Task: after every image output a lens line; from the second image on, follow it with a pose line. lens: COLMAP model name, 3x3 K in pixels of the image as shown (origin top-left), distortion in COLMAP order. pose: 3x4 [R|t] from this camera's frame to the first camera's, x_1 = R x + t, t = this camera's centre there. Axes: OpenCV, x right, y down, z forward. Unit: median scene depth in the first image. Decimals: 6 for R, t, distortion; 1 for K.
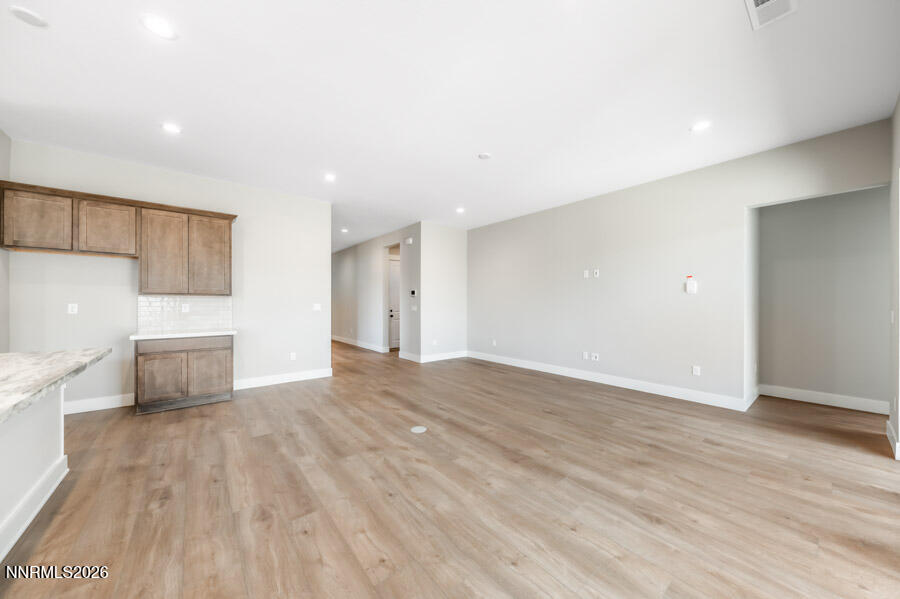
lens RADIAL K [[314.1, 0, 450.8], [0, 314.1, 303.4], [0, 0, 1]] dist [0.008862, -0.002679]
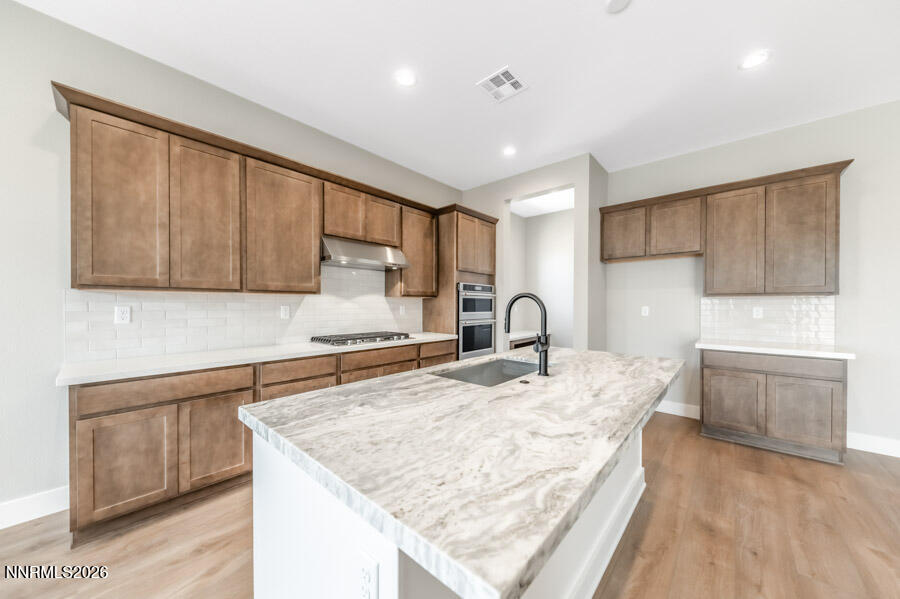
lens RADIAL K [[314.1, 0, 451.9], [0, 314.1, 305.6], [0, 0, 1]] dist [0.008862, -0.002679]
pose [[0.156758, 0.003013, -0.987632, -0.227208], [-0.003106, 0.999992, 0.002558, -0.001590], [0.987632, 0.002666, 0.156766, 0.172801]]
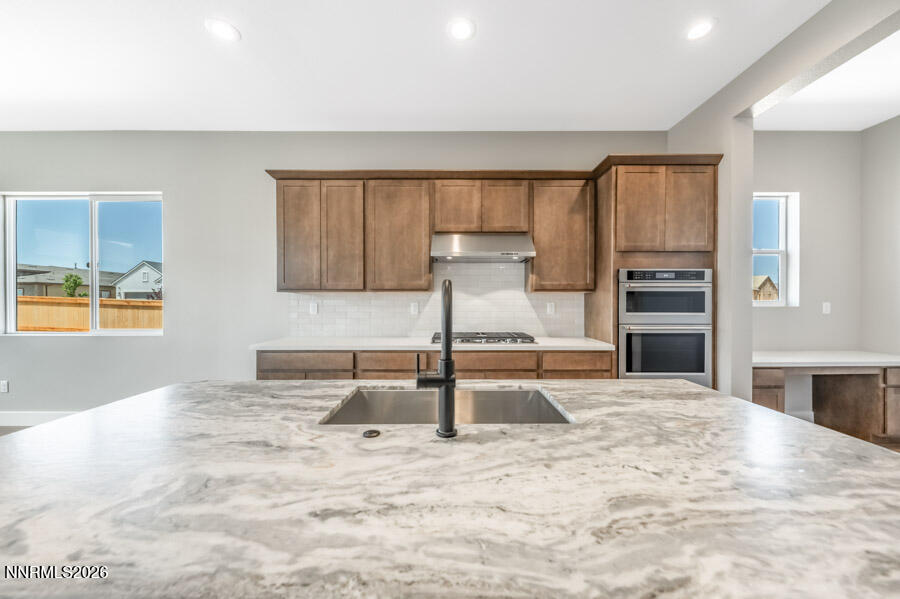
lens RADIAL K [[314.1, 0, 455.8], [0, 314.1, 300.8], [0, 0, 1]] dist [0.008862, -0.002679]
pose [[-0.632767, -0.000623, -0.774342, -0.449456], [-0.000552, 1.000000, -0.000354, -0.002292], [0.774342, 0.000203, -0.632767, 0.499285]]
